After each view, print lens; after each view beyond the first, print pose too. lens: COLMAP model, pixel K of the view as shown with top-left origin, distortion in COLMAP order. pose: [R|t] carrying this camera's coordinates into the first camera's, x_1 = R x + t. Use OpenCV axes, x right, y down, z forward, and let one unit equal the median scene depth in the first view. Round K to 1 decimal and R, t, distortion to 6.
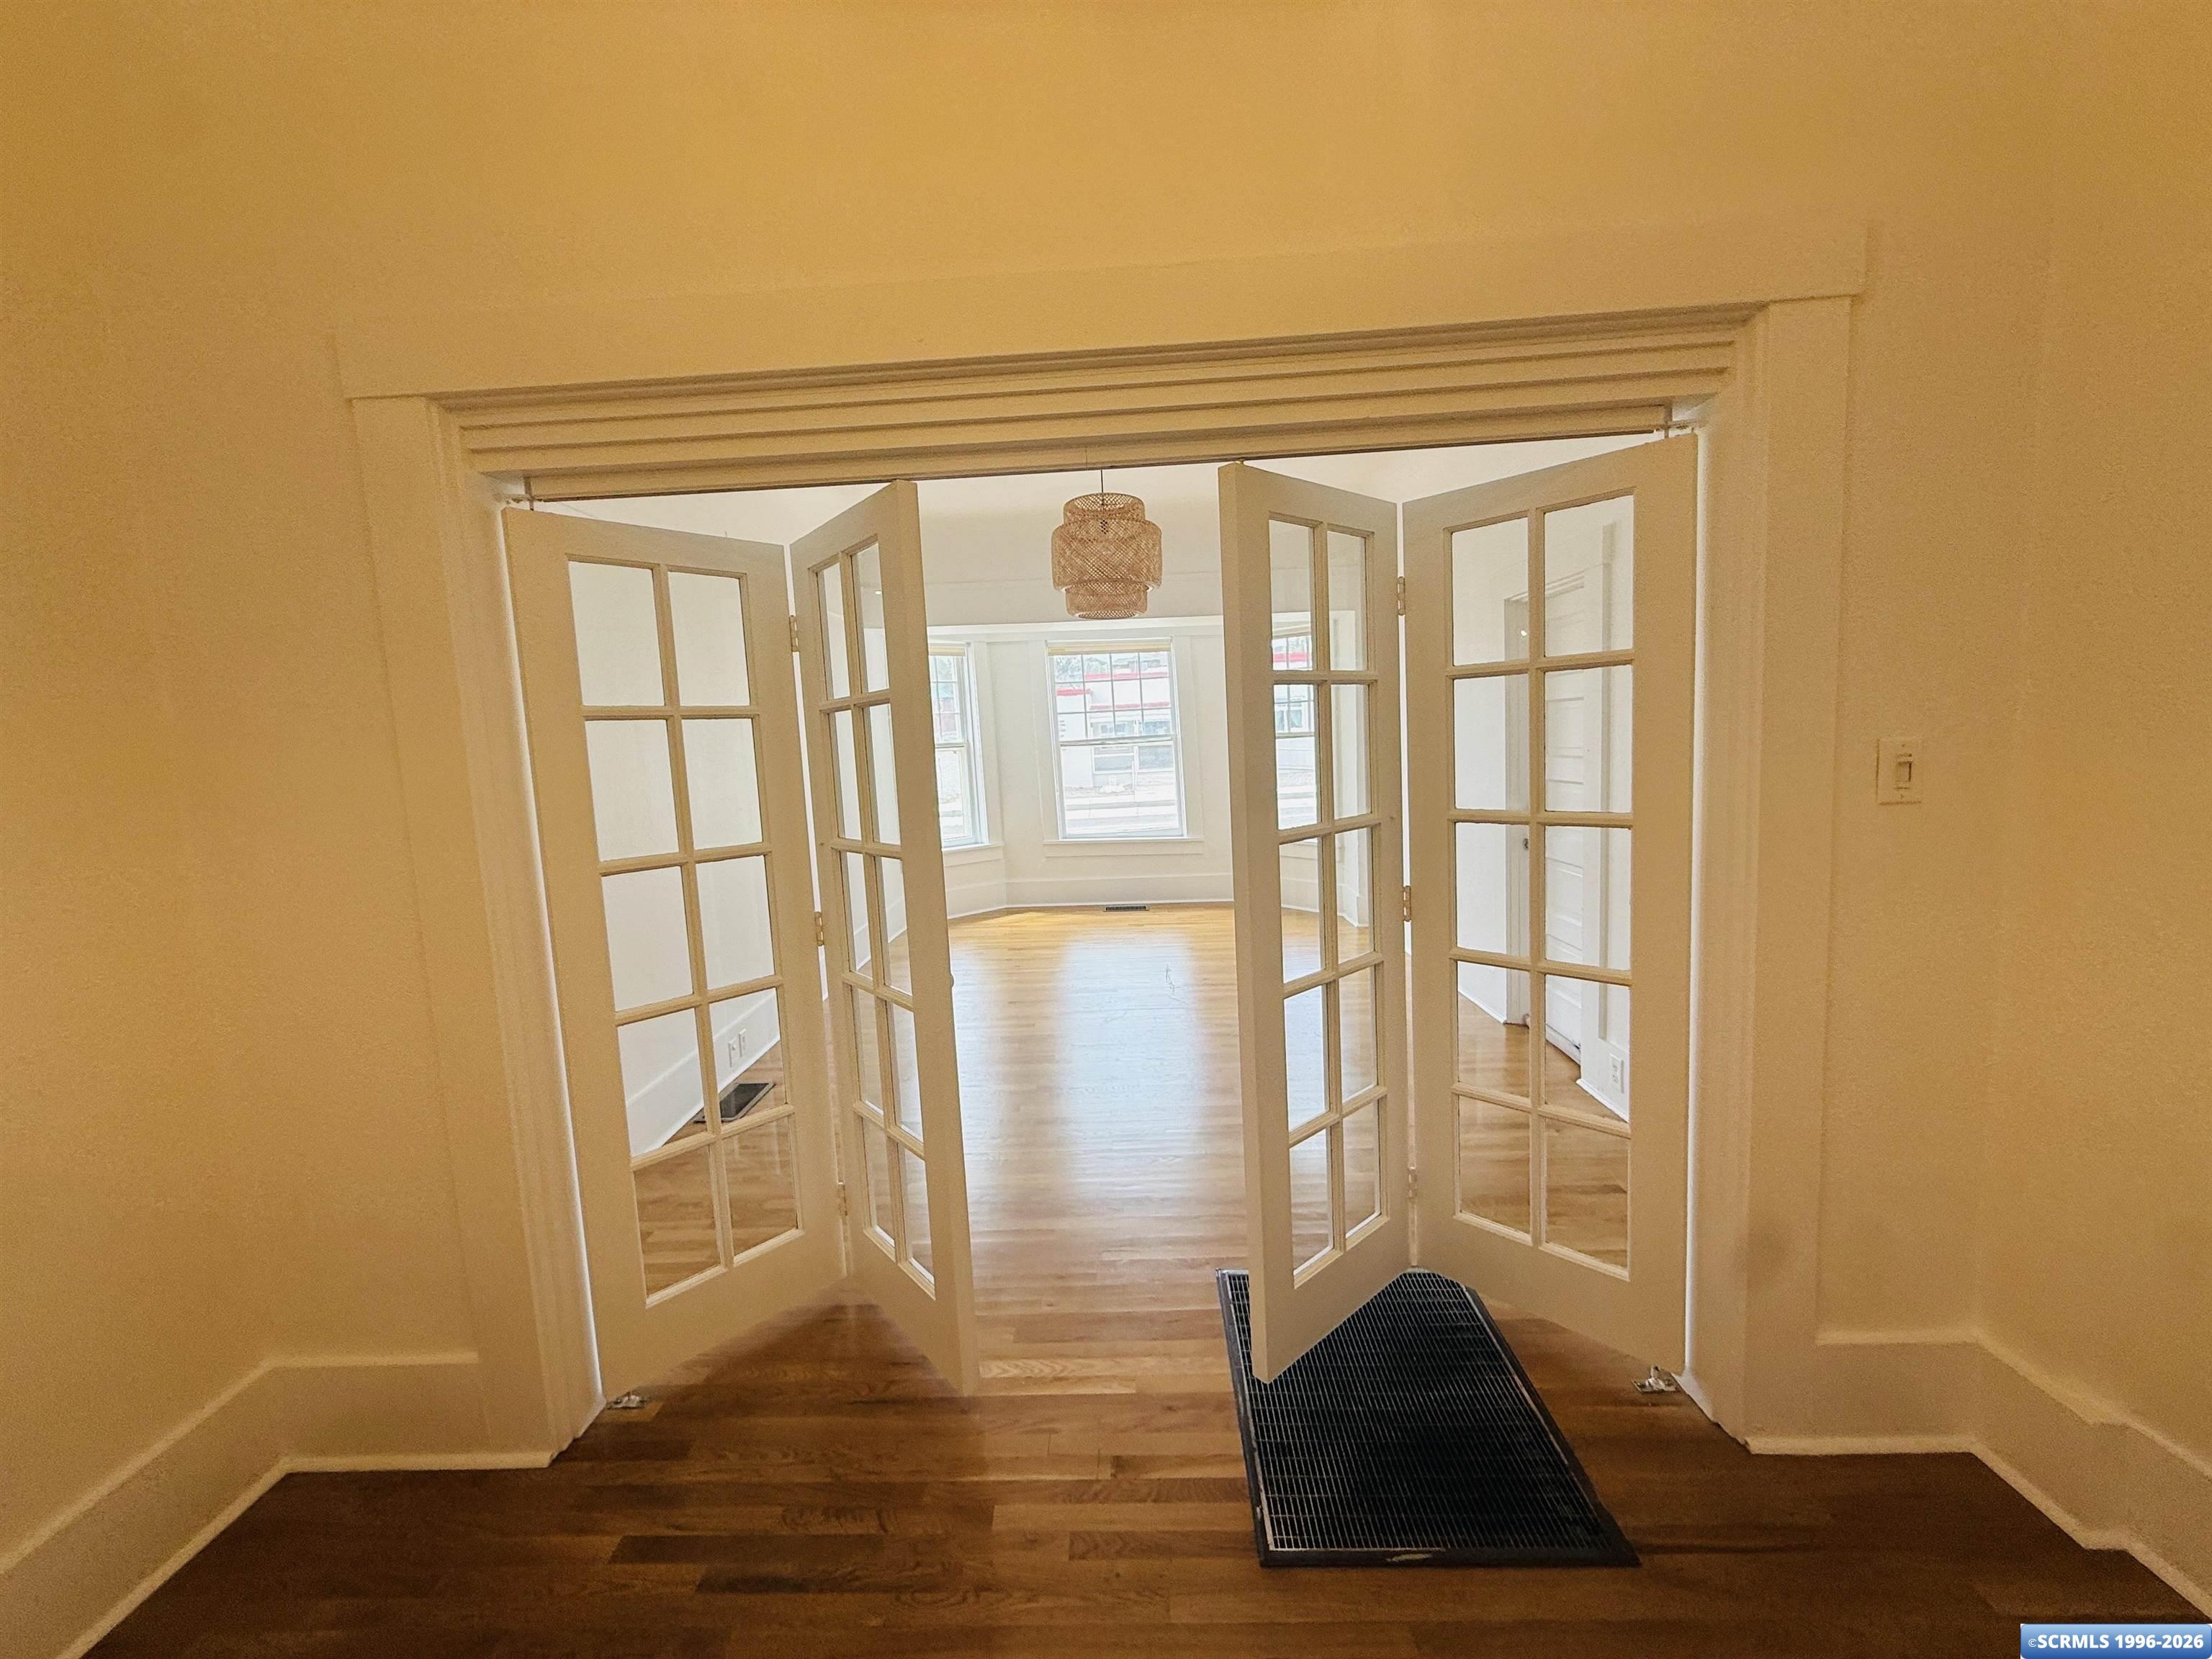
lens RADIAL K [[880.1, 0, 1098.9], [0, 880.1, 826.4], [0, 0, 1]] dist [0.001567, 0.000540]
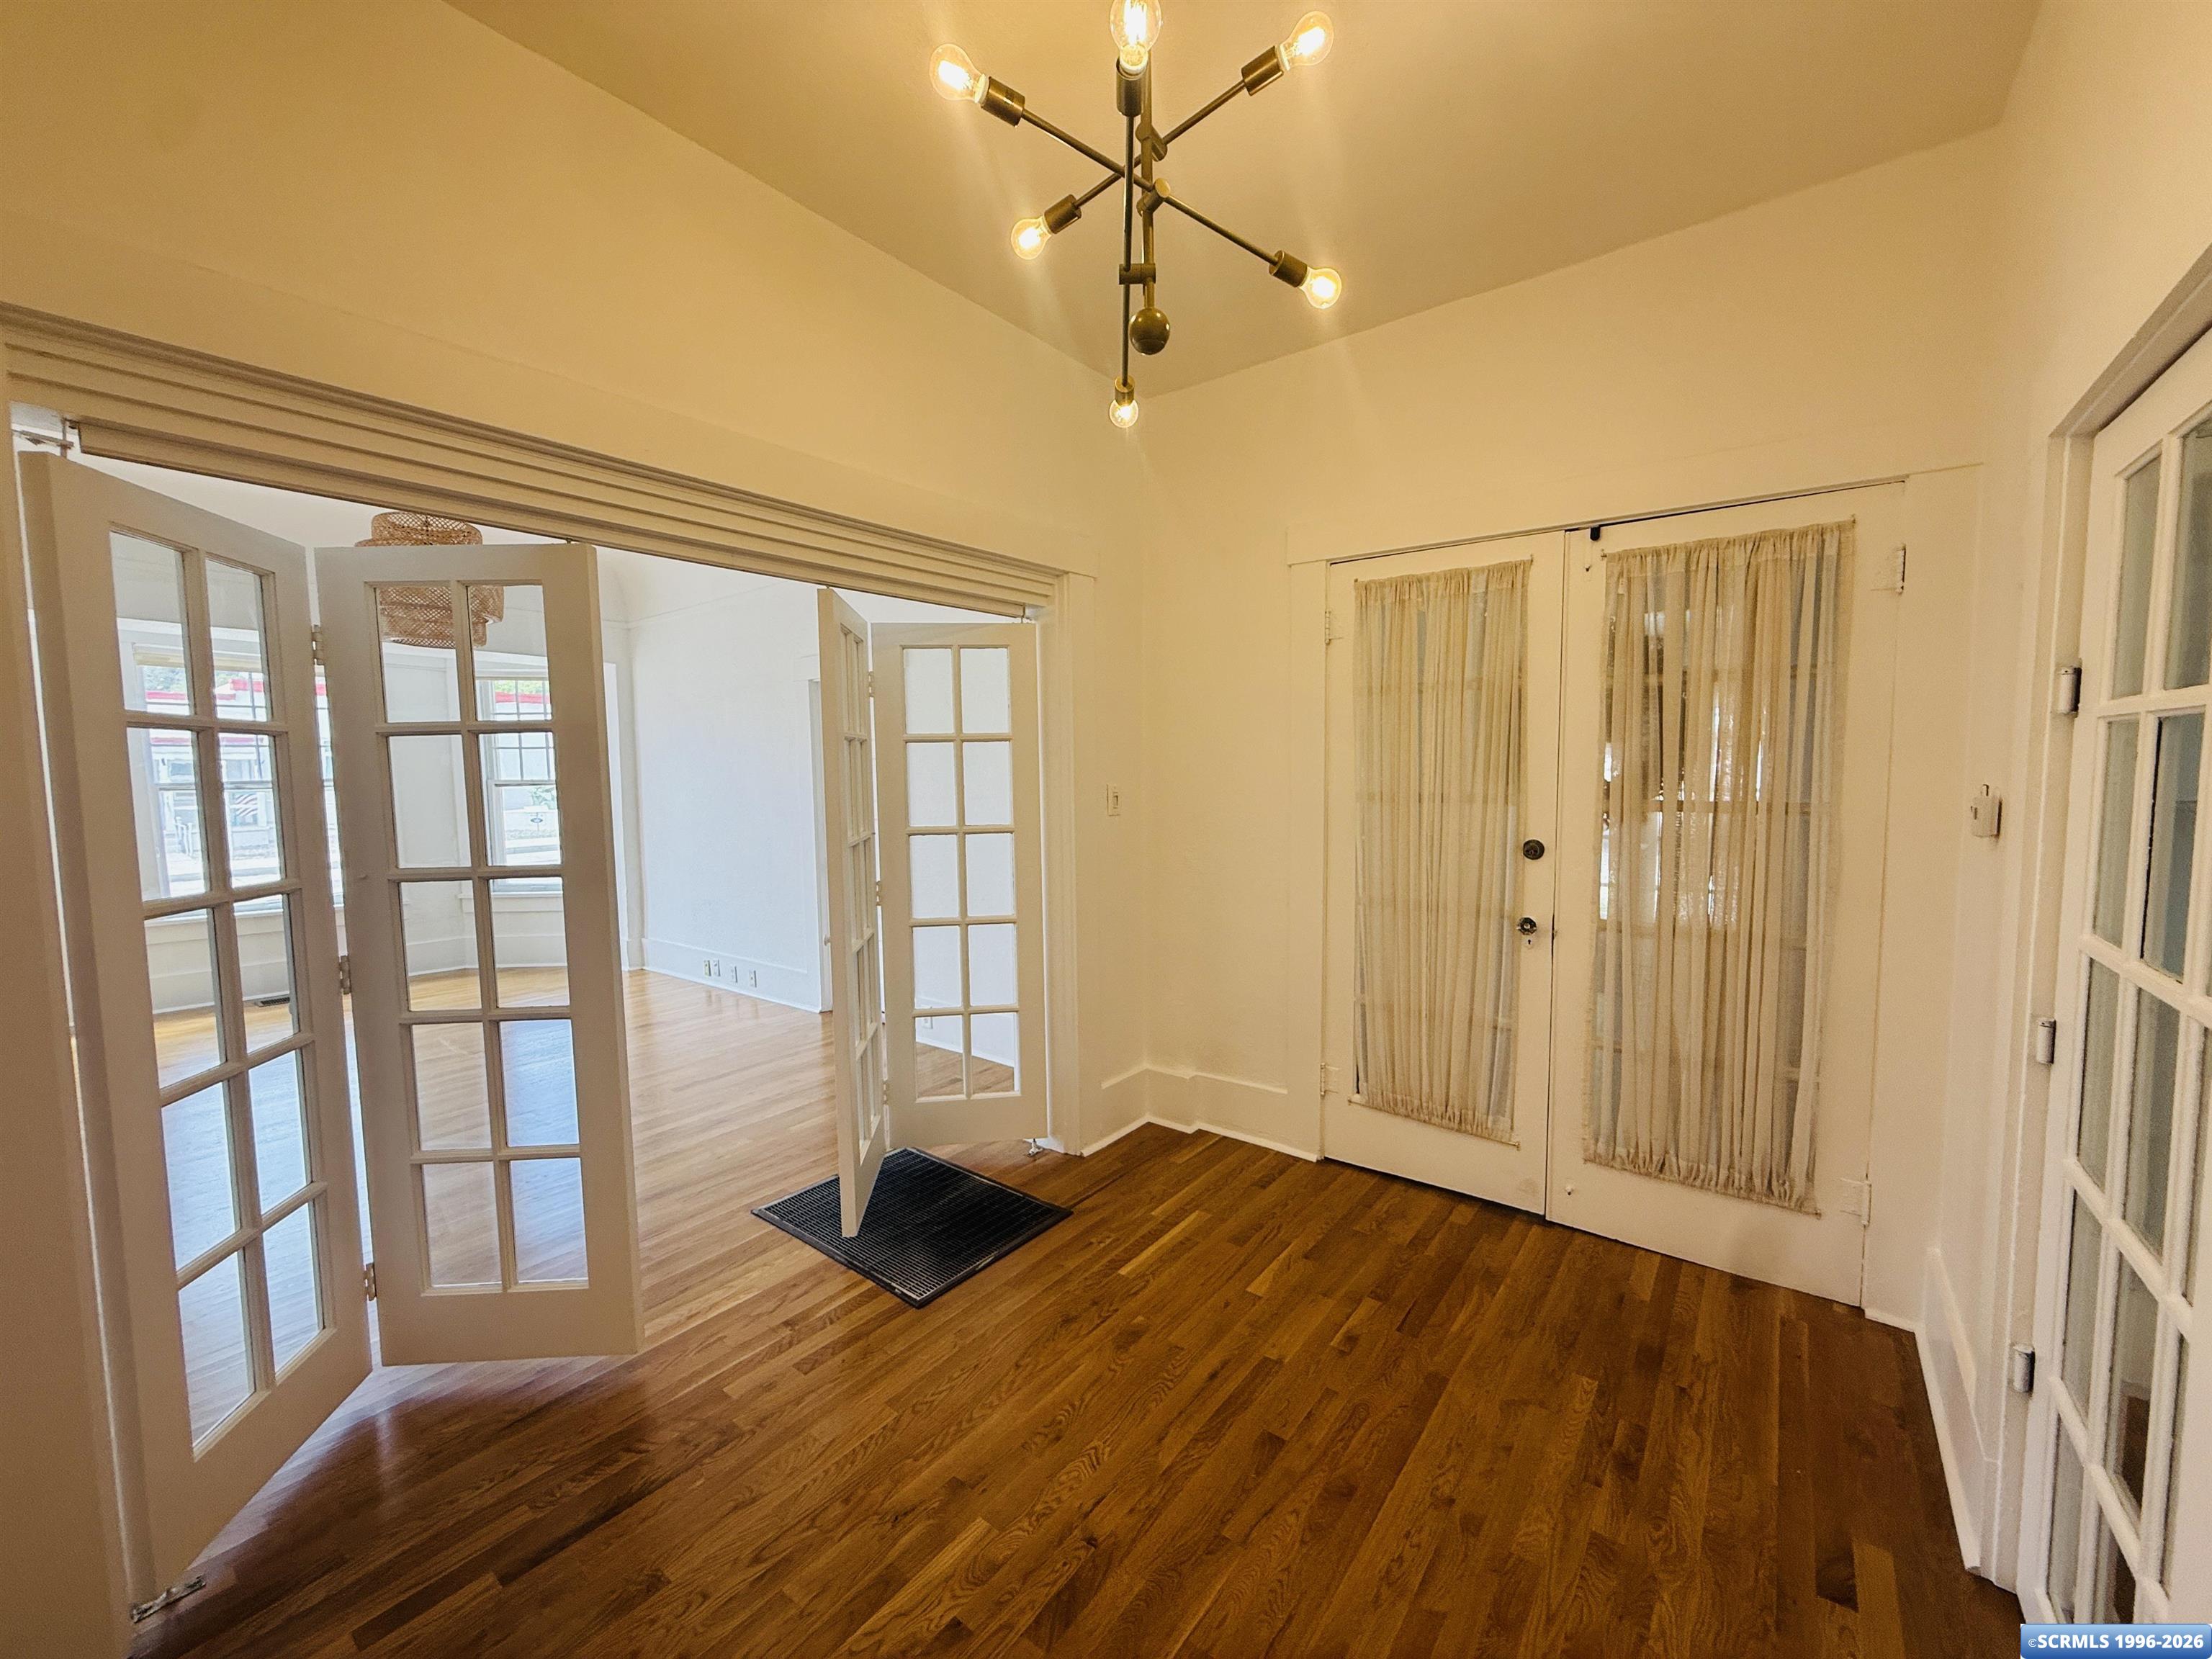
lens RADIAL K [[880.1, 0, 1098.9], [0, 880.1, 826.4], [0, 0, 1]] dist [0.001567, 0.000540]
pose [[0.590962, -0.013043, 0.806594, -0.336590], [0.065636, 0.997332, -0.031961, 0.026164], [-0.804025, 0.071830, 0.590241, -0.087505]]
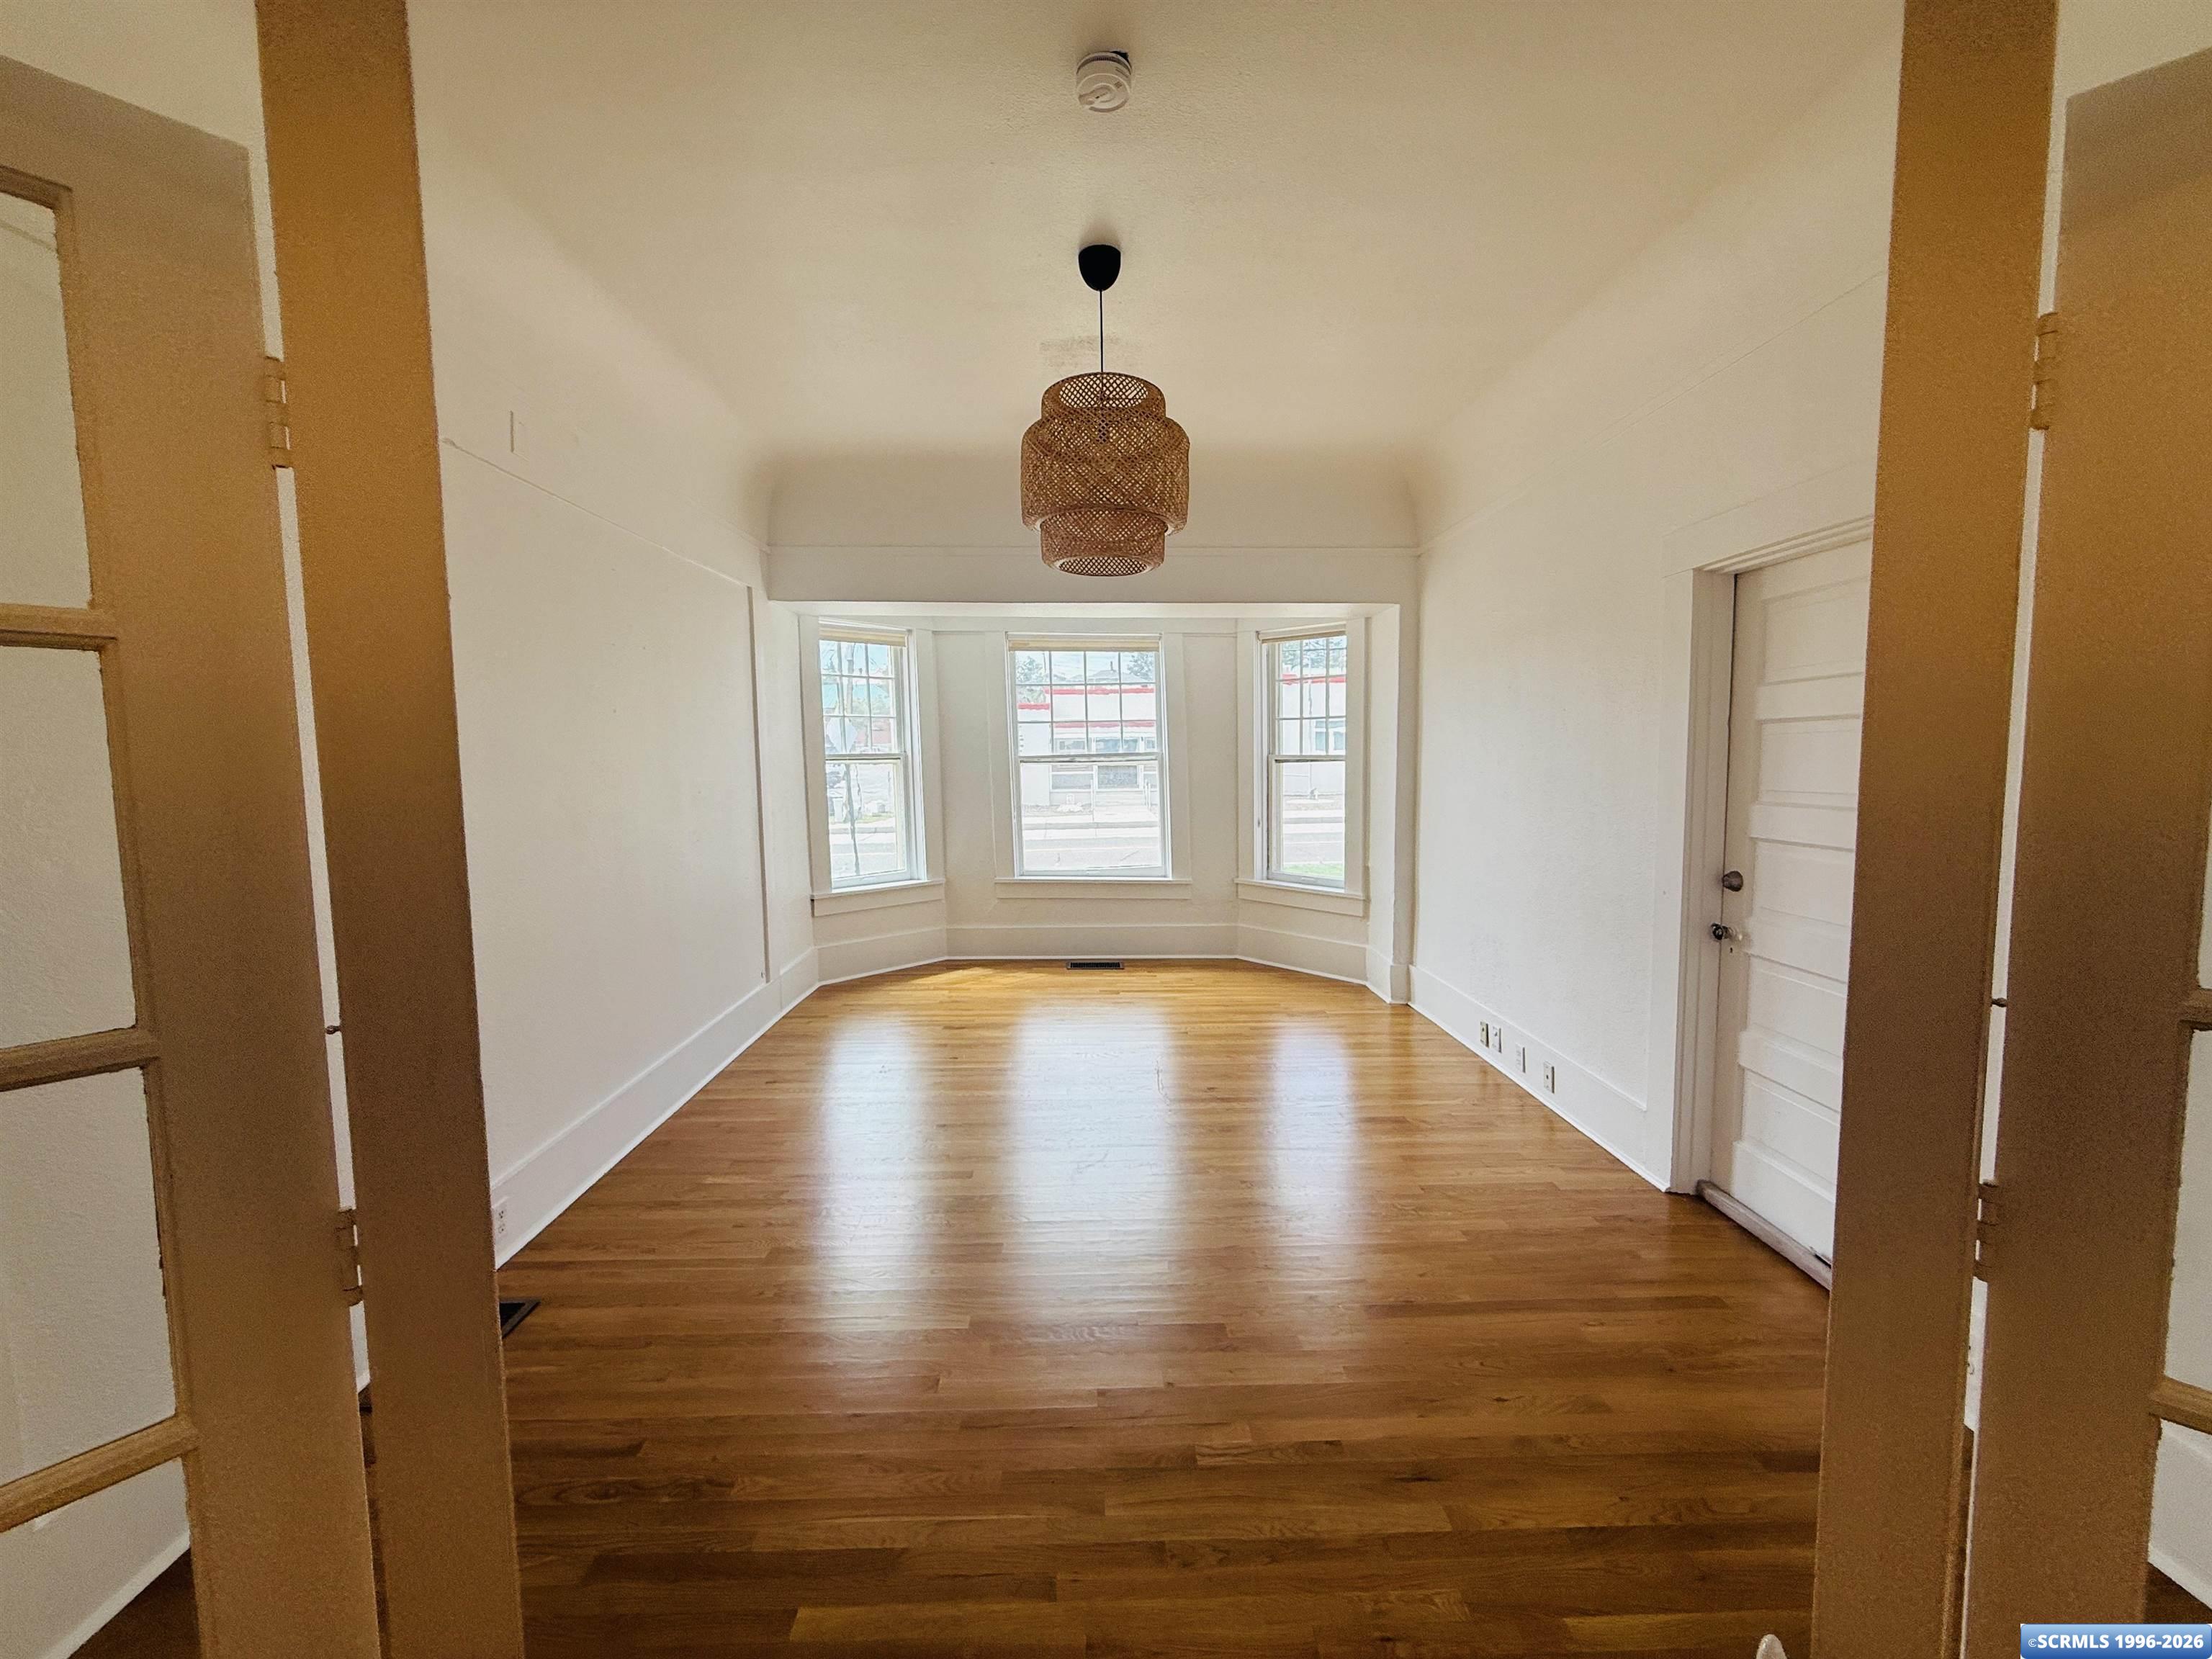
lens RADIAL K [[880.1, 0, 1098.9], [0, 880.1, 826.4], [0, 0, 1]] dist [0.001567, 0.000540]
pose [[0.998172, 0.030633, 0.052097, -0.022441], [-0.029589, 0.999348, -0.020694, -0.033963], [-0.052697, 0.019115, 0.998428, 0.363057]]
